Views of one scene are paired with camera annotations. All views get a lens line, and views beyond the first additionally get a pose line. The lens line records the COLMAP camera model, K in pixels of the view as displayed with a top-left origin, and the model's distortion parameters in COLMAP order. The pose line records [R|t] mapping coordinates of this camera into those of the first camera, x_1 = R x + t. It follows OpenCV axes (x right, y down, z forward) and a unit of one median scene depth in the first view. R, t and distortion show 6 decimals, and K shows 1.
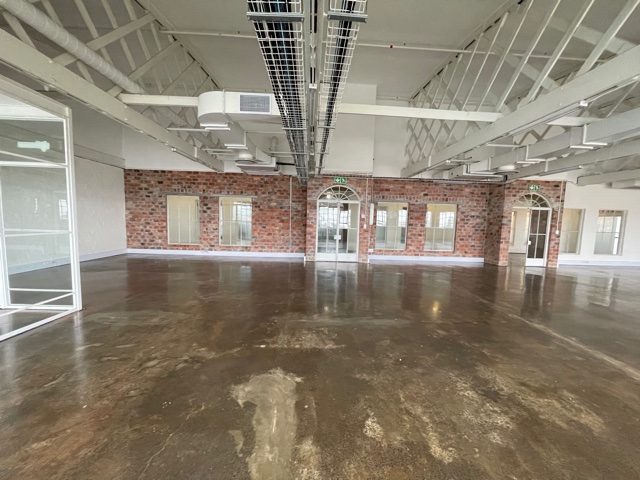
lens RADIAL K [[257.9, 0, 320.3], [0, 257.9, 242.5], [0, 0, 1]] dist [0.000392, -0.000597]
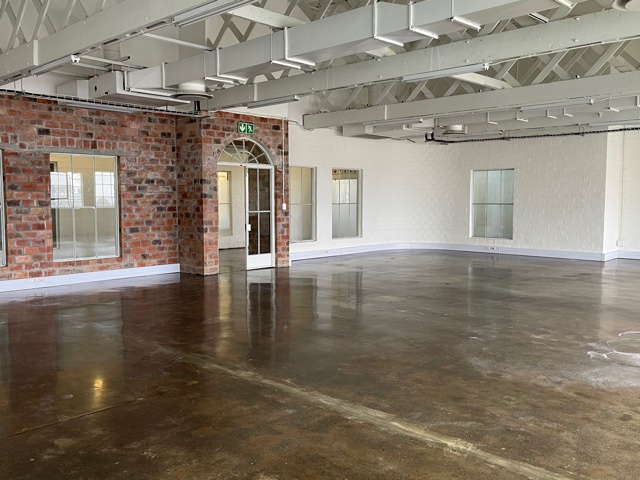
lens RADIAL K [[589.1, 0, 324.1], [0, 589.1, 241.4], [0, 0, 1]] dist [0.042661, 0.000000]
pose [[0.710009, -0.083635, 0.699208, 0.036332], [0.085661, 0.995806, 0.032128, 0.003757], [-0.698963, 0.037083, 0.714196, -0.019792]]
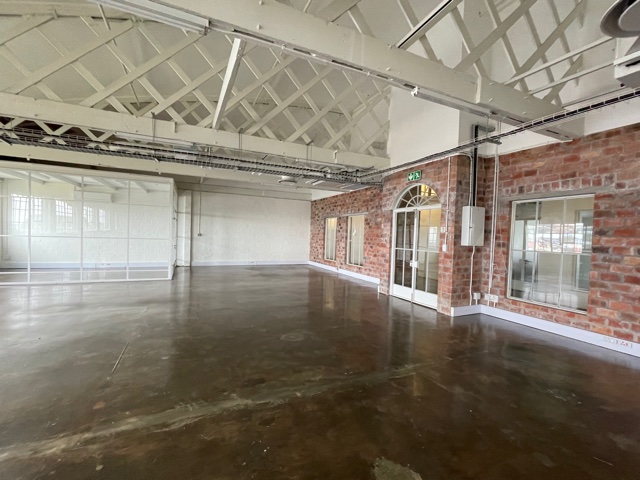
lens RADIAL K [[282.7, 0, 321.3], [0, 282.7, 240.6], [0, 0, 1]] dist [-0.001188, -0.000154]
pose [[0.397936, 0.001151, -0.917412, 0.598431], [-0.104267, 0.993576, -0.043980, -0.022524], [0.911469, 0.113157, 0.395500, 0.488248]]
